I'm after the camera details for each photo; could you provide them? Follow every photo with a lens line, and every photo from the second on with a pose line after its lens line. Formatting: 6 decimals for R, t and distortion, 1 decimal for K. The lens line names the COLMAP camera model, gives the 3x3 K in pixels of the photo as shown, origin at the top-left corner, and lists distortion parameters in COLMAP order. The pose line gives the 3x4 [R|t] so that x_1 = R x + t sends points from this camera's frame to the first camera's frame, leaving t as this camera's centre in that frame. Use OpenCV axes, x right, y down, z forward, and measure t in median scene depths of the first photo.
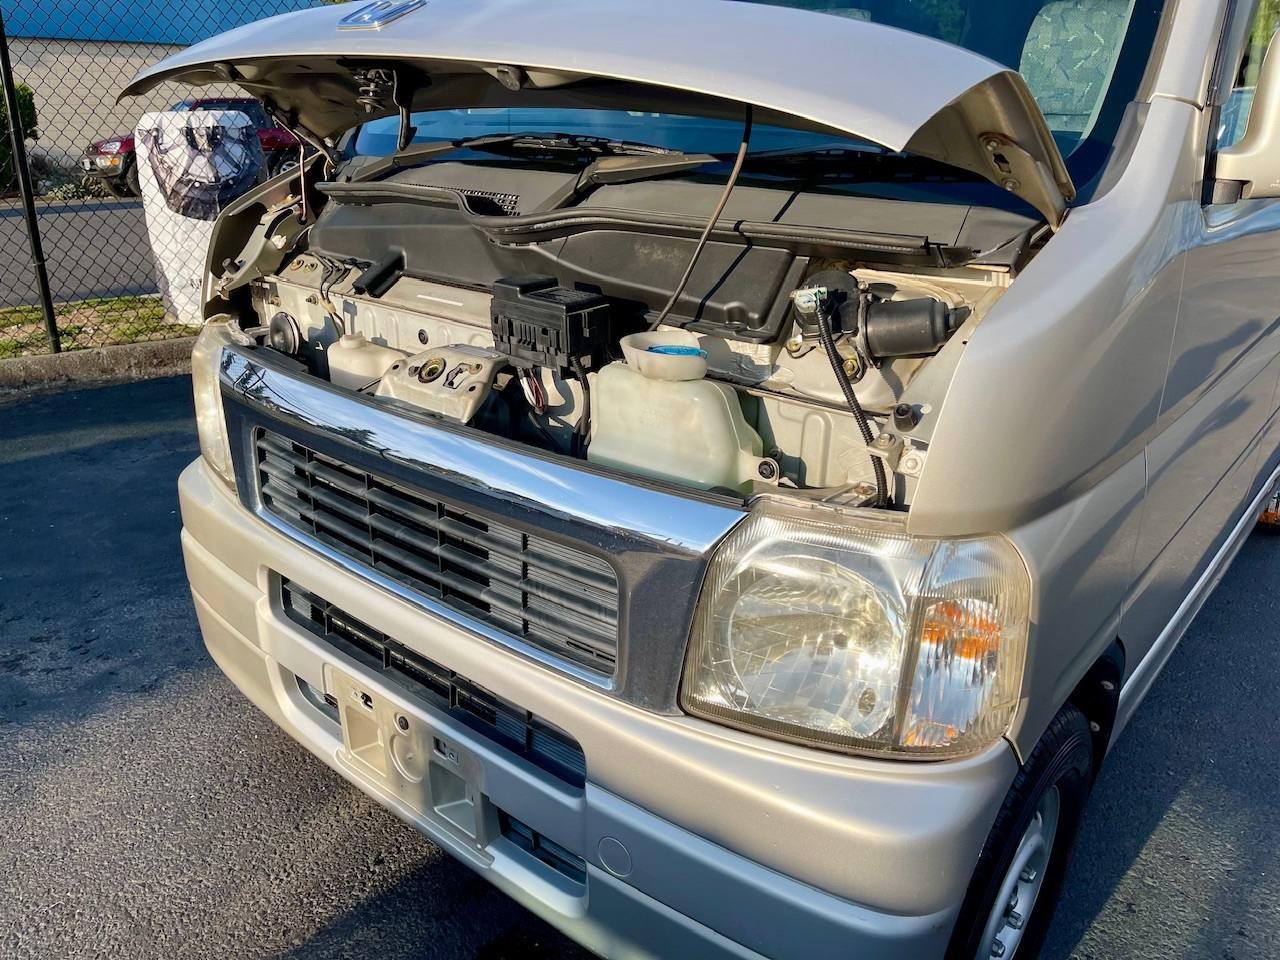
lens RADIAL K [[974.4, 0, 639.3], [0, 974.4, 494.3], [0, 0, 1]] dist [0.061415, -0.070982]
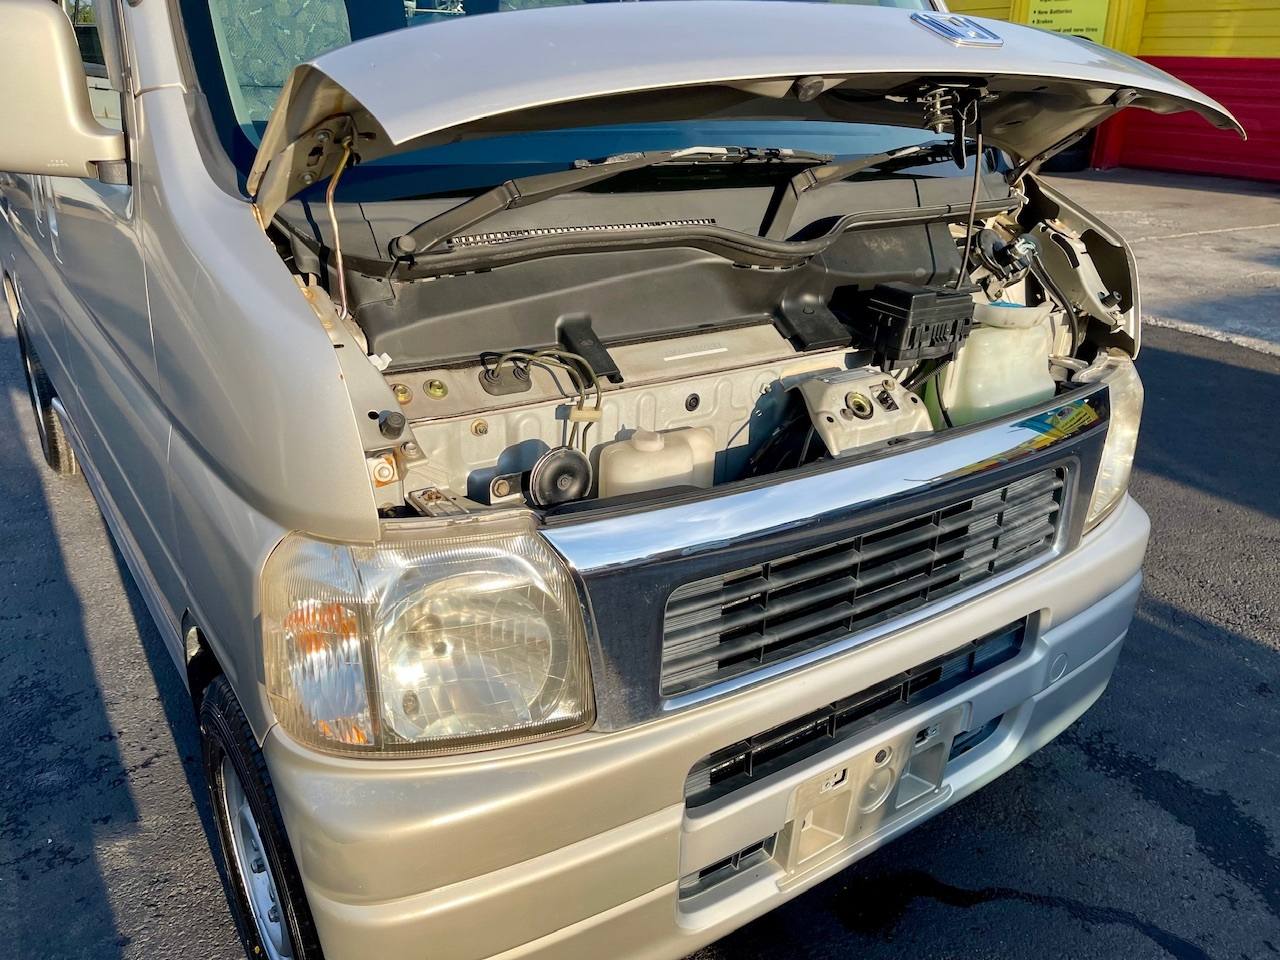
lens RADIAL K [[972.8, 0, 640.0], [0, 972.8, 480.0], [0, 0, 1]] dist [0.051432, -0.073430]
pose [[0.271892, -0.381826, 0.883336, -1.057015], [0.338122, 0.897296, 0.283786, -0.373845], [-0.900971, 0.221516, 0.373072, 0.783791]]
